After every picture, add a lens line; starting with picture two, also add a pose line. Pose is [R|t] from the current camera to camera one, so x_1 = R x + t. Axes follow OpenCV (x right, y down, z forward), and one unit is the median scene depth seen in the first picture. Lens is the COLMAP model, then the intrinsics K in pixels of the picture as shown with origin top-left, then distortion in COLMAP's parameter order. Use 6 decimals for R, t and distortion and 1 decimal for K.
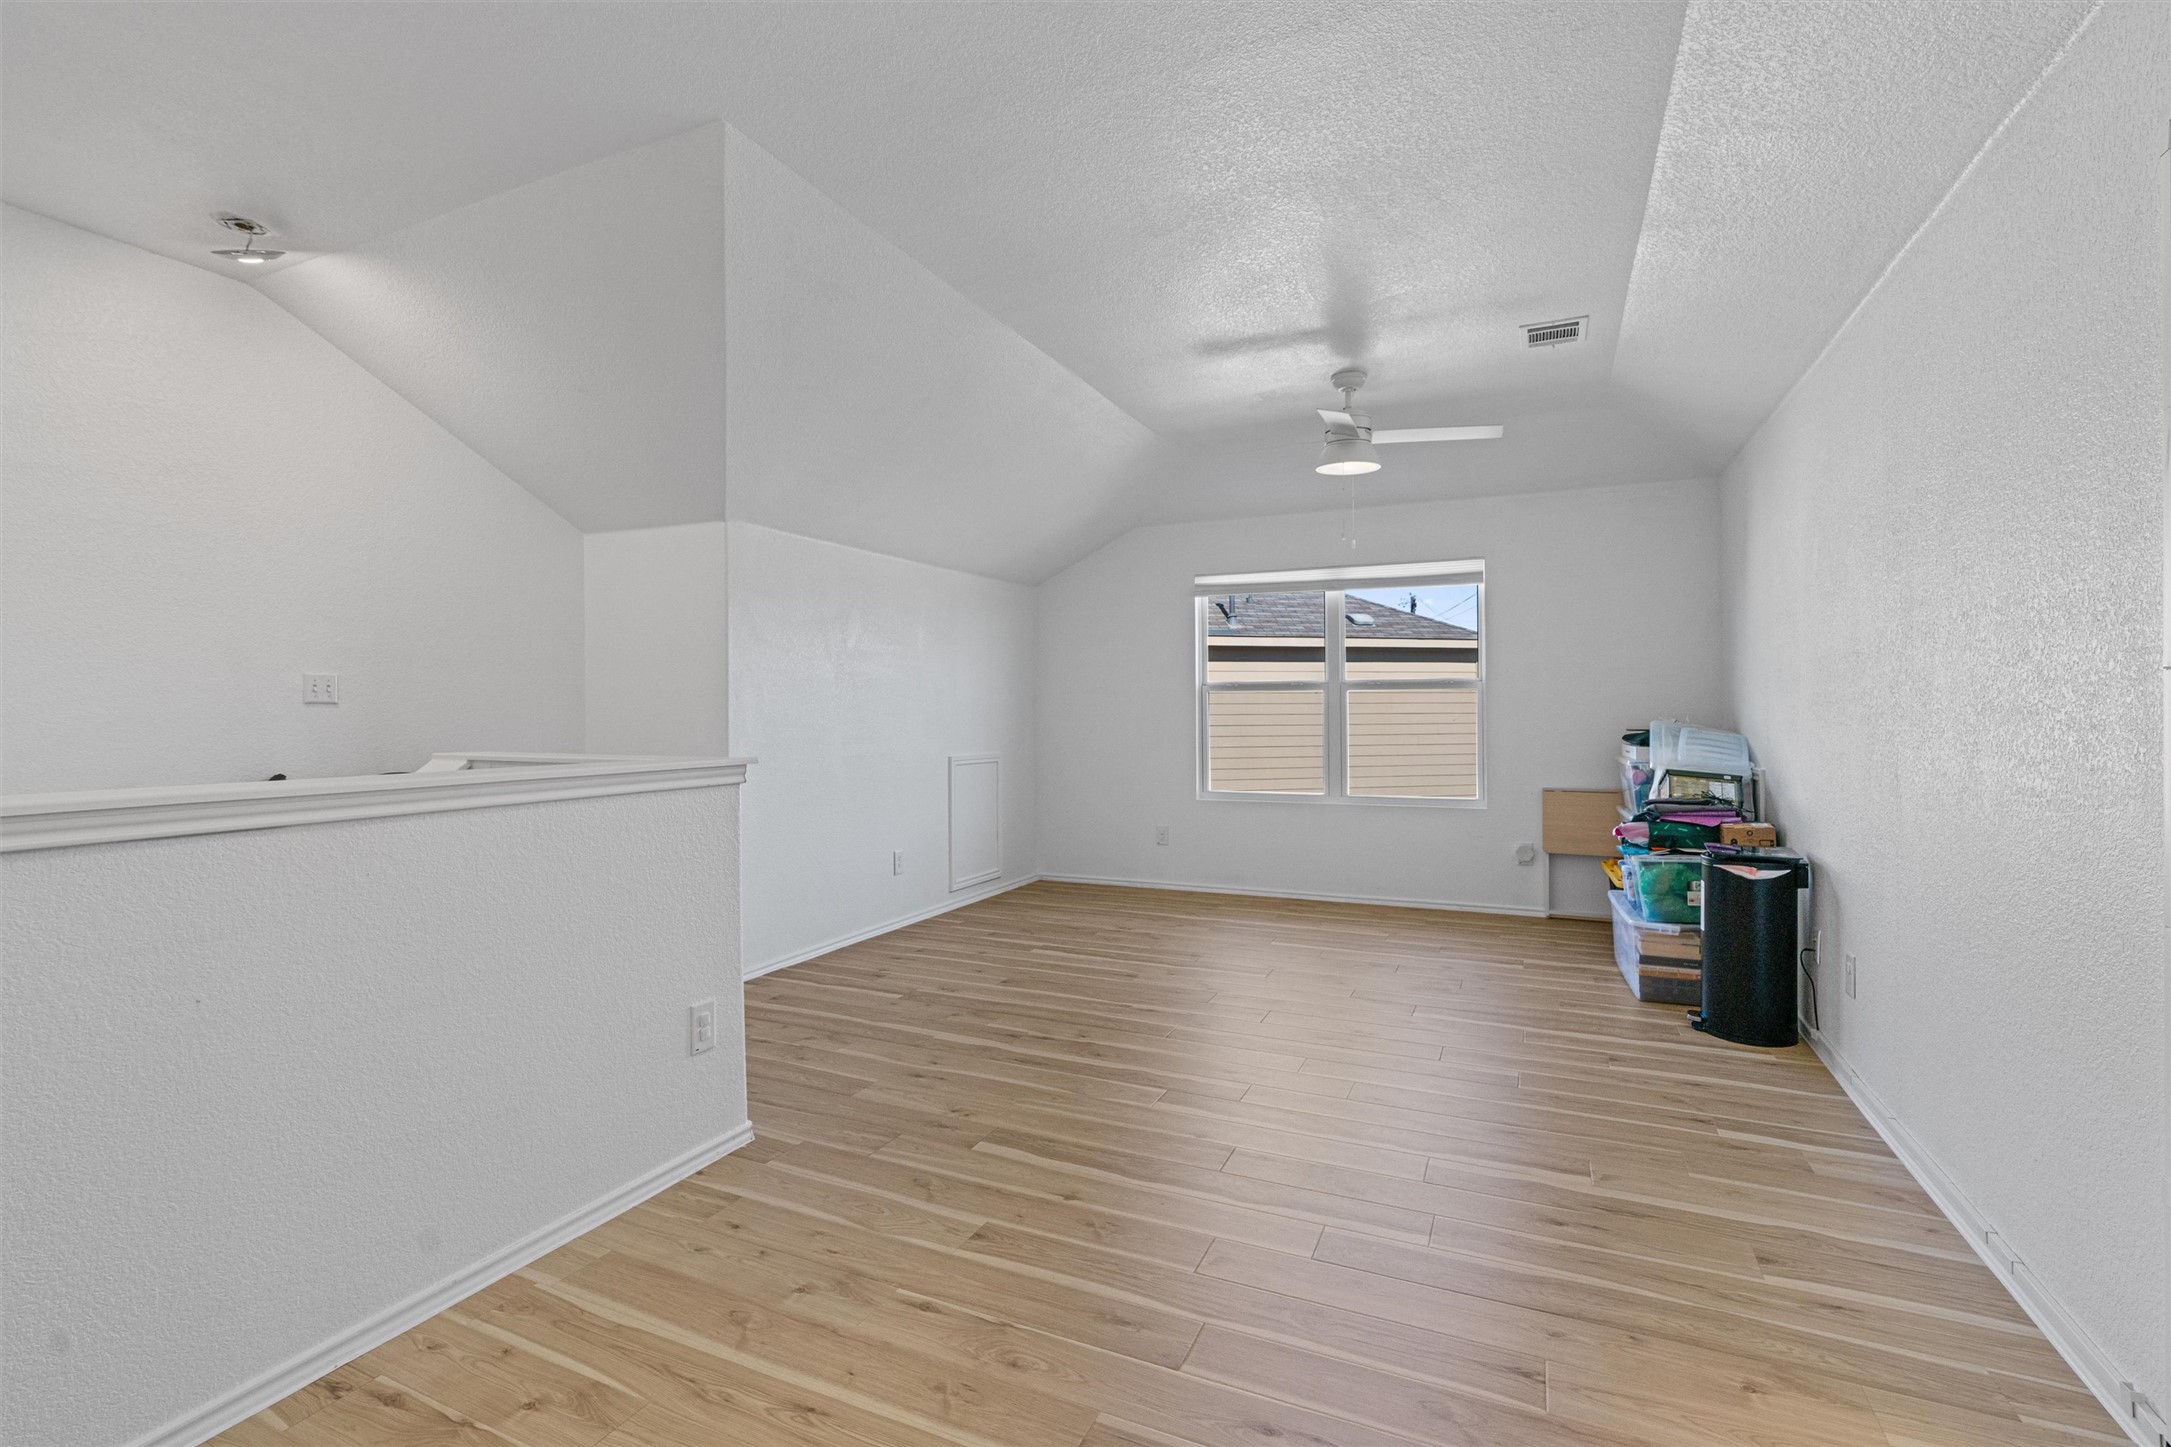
lens RADIAL K [[985.6, 0, 1080.0], [0, 985.6, 727.7], [0, 0, 1]] dist [-0.009008, 0.005085]
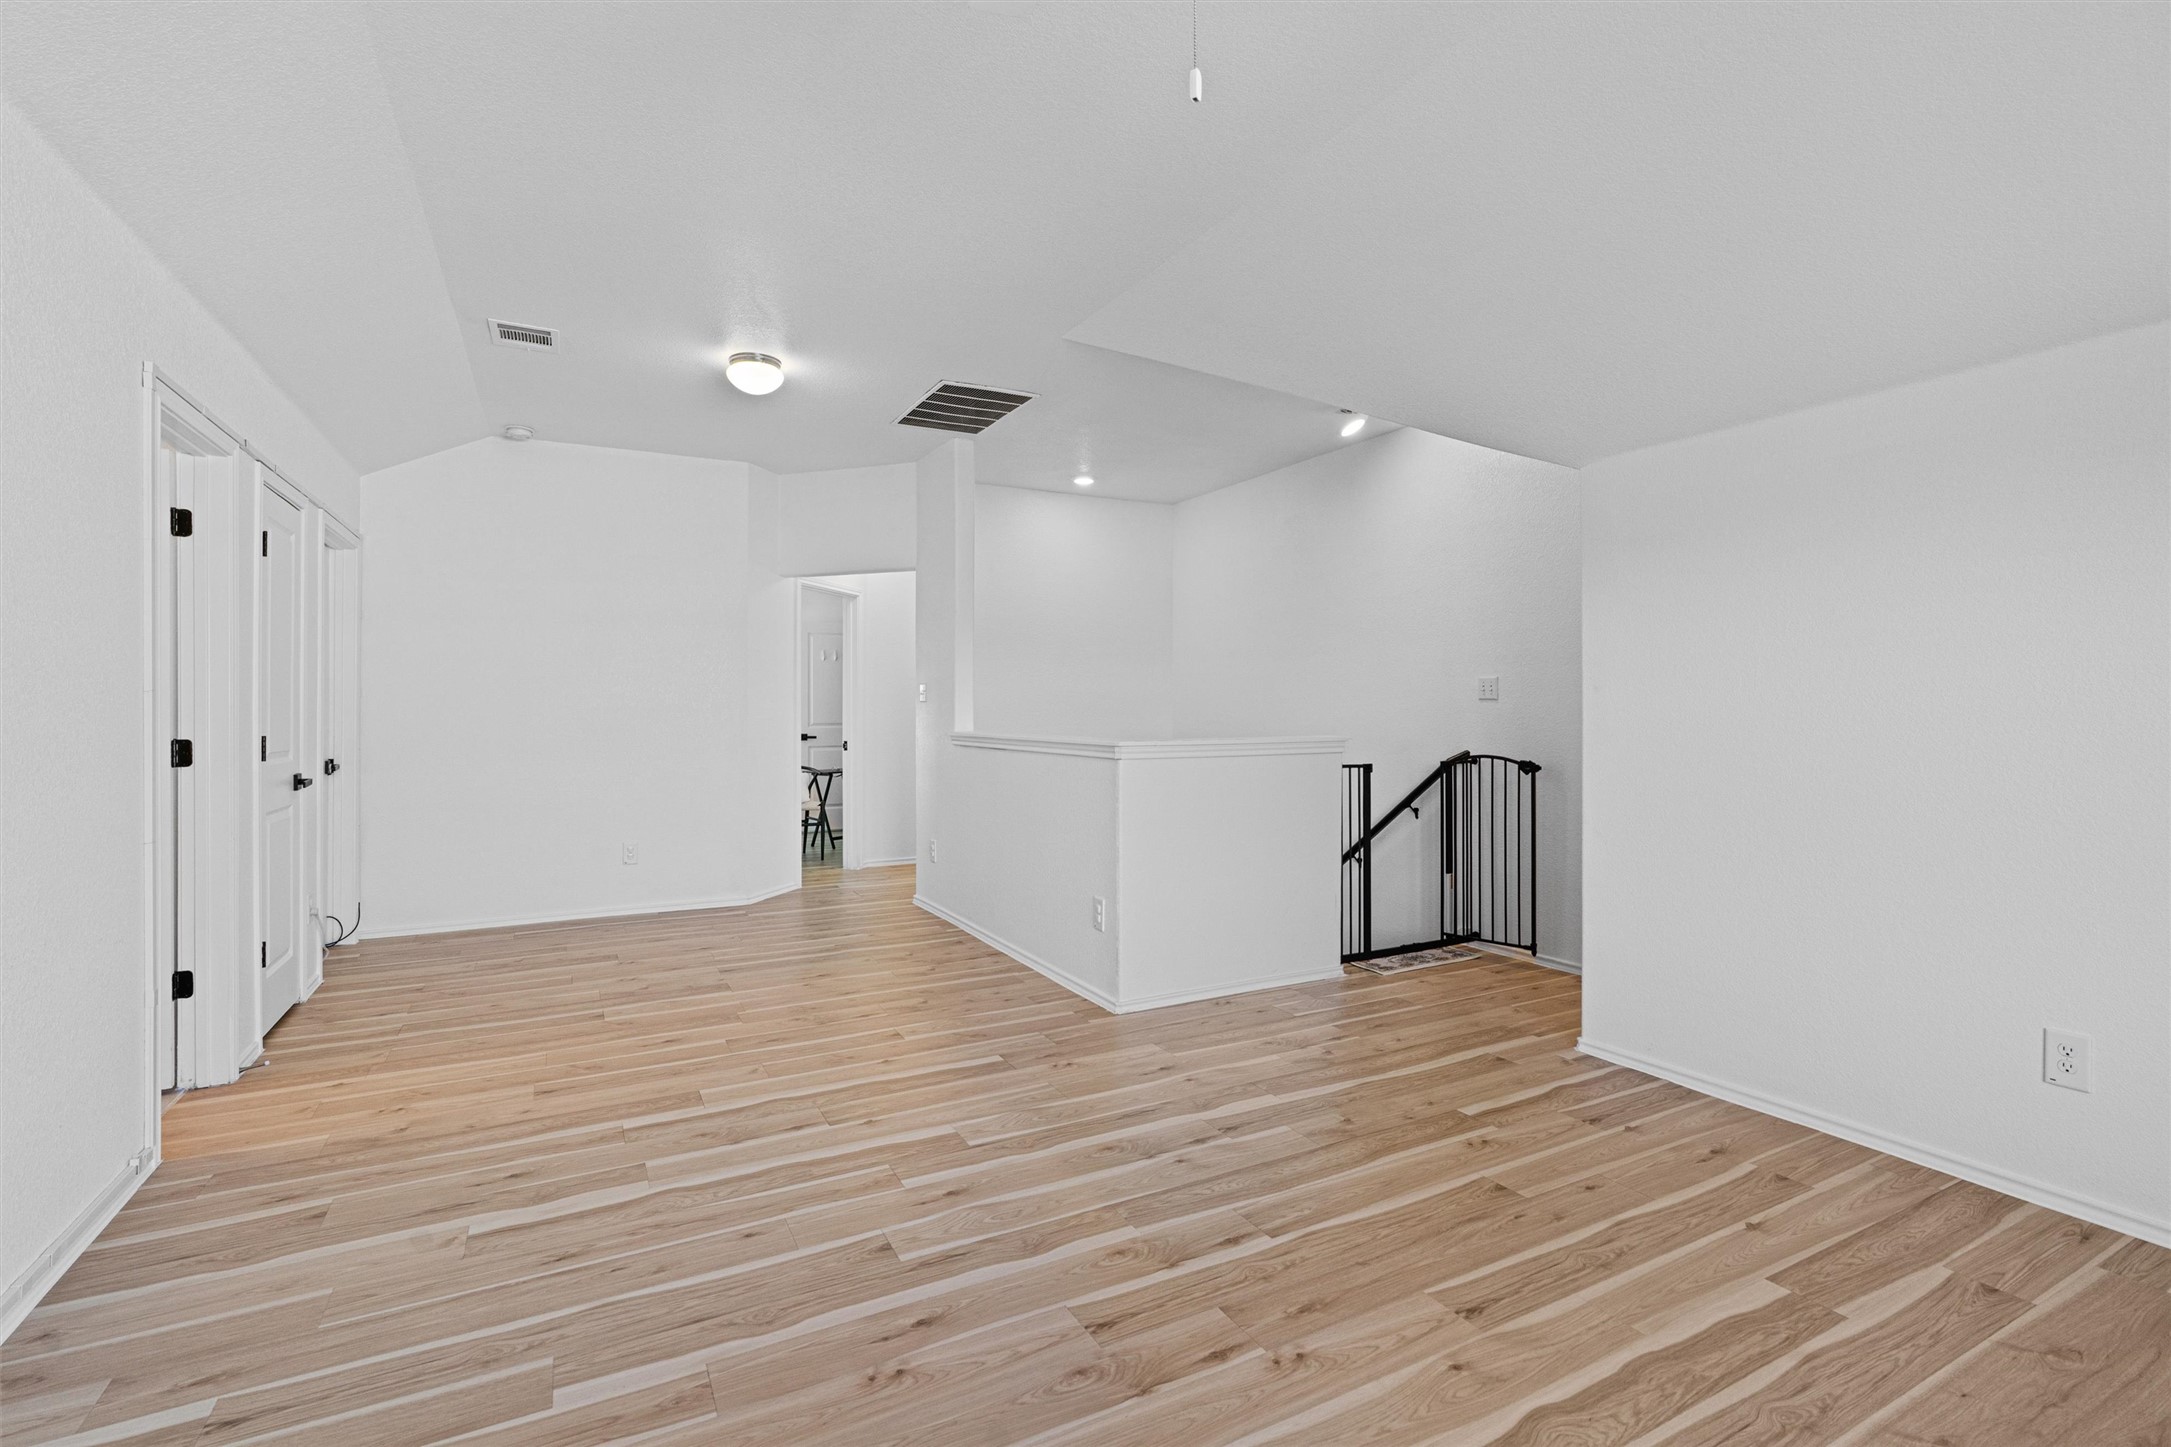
lens RADIAL K [[985.6, 0, 1082.8], [0, 985.6, 703.2], [0, 0, 1]] dist [-0.009008, 0.005085]
pose [[-0.603761, 0.003056, -0.797160, 0.666561], [-0.008076, 0.999918, 0.009950, -0.031238], [0.797125, 0.012445, -0.603687, 1.476990]]
